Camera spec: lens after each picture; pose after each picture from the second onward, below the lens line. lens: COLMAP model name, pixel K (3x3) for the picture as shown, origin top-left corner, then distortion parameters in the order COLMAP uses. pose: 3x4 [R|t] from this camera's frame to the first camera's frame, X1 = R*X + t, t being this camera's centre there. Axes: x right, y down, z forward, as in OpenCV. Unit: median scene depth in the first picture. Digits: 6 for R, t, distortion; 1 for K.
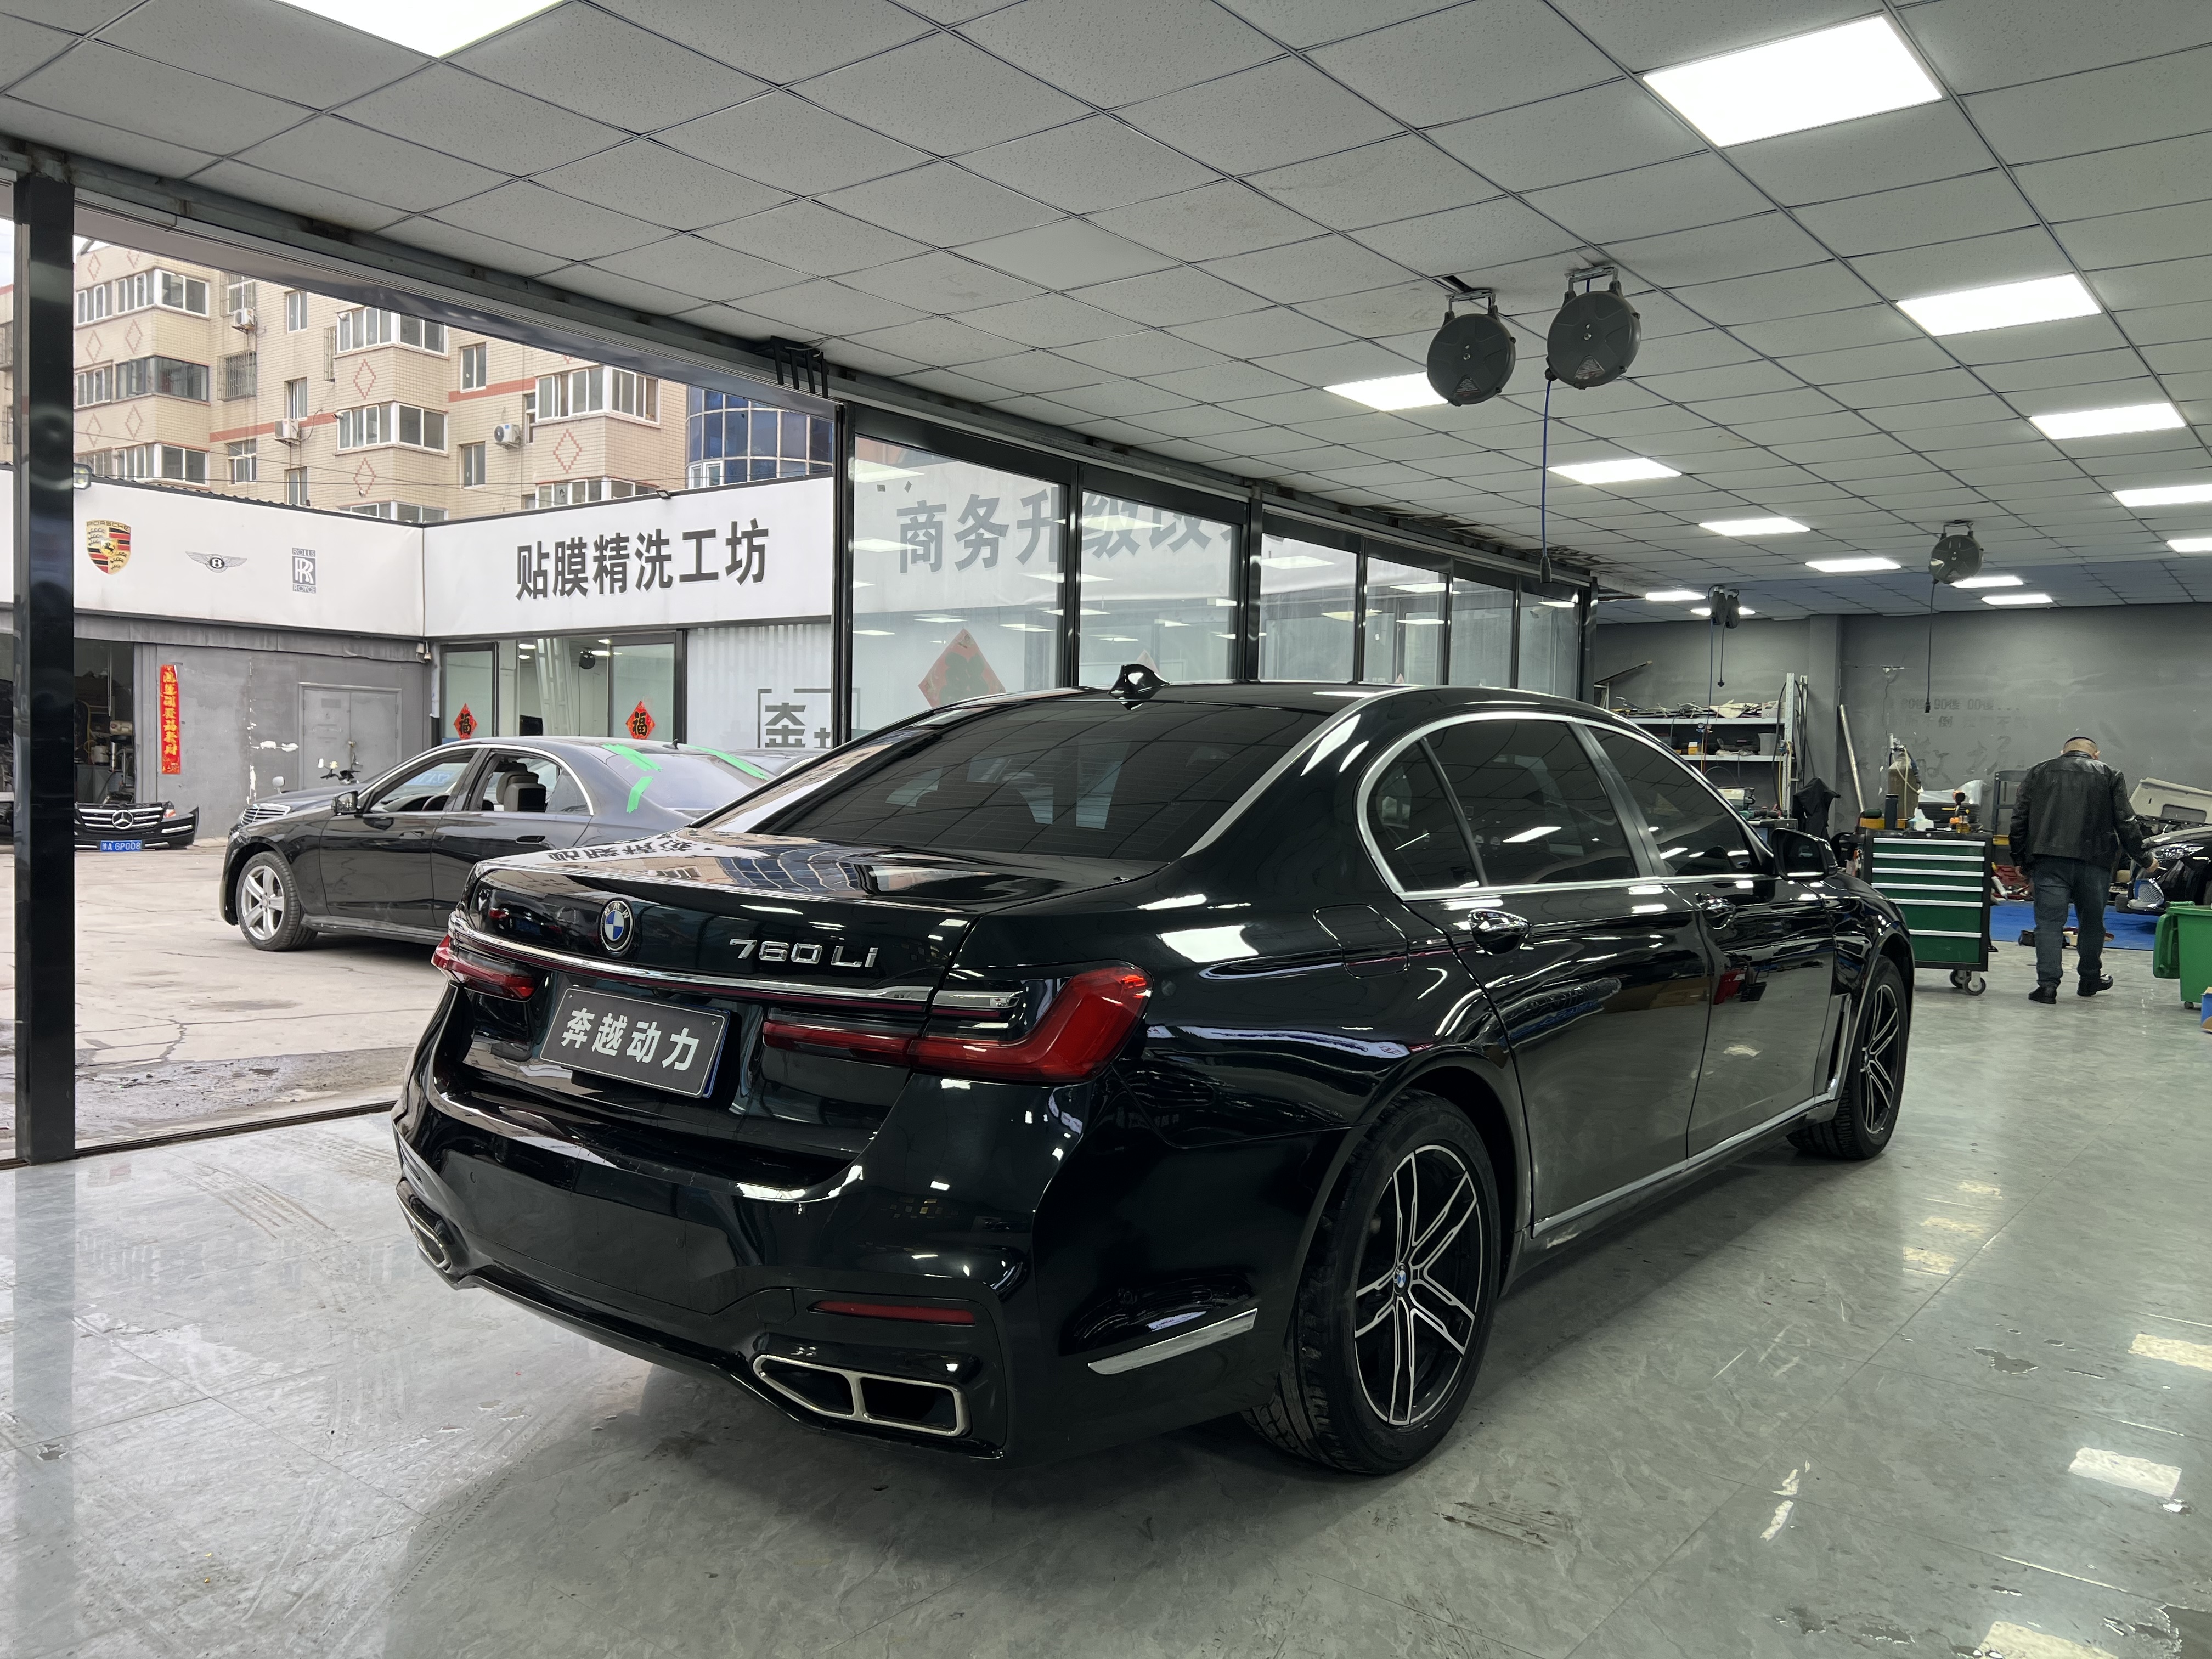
lens RADIAL K [[1641.0, 0, 1146.4], [0, 1641.0, 859.2], [0, 0, 1]] dist [0.059577, -0.059493]
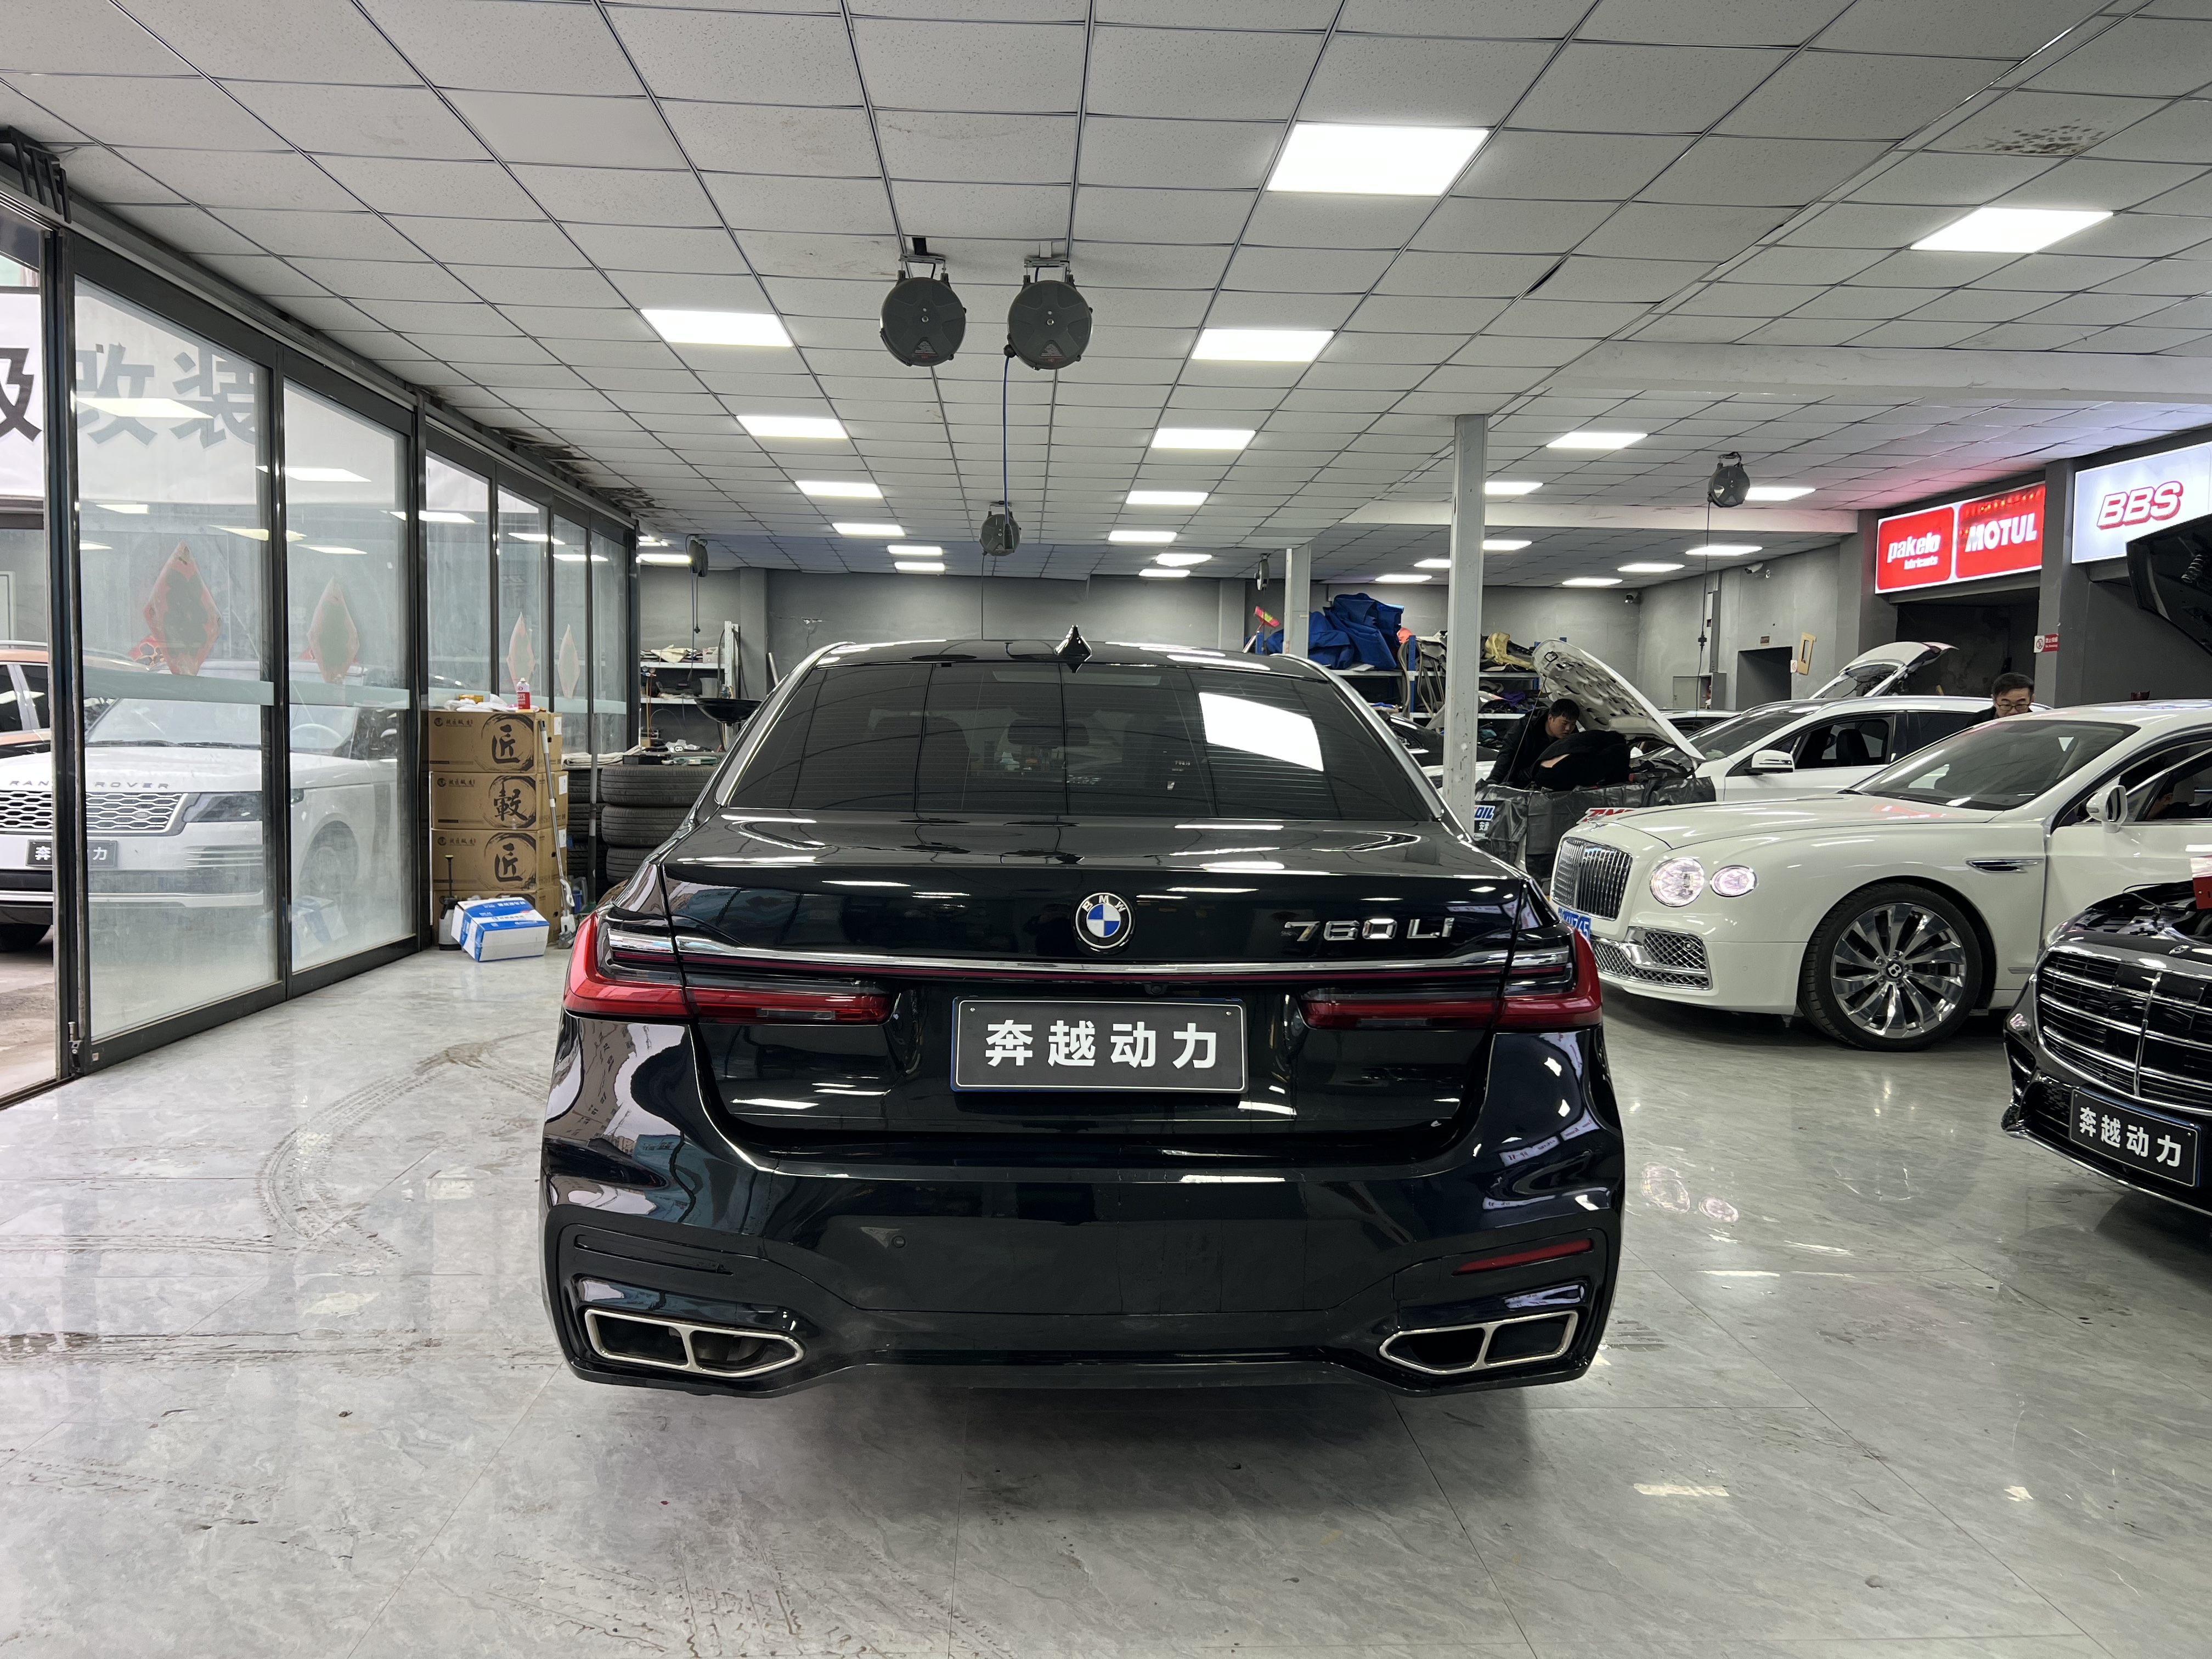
lens RADIAL K [[1641.0, 0, 1123.1], [0, 1641.0, 845.0], [0, 0, 1]] dist [0.059577, -0.059493]
pose [[0.751082, -0.055387, 0.657881, -0.418903], [0.036787, 0.998438, 0.042059, -0.017508], [-0.659183, -0.007388, 0.751946, 0.151813]]
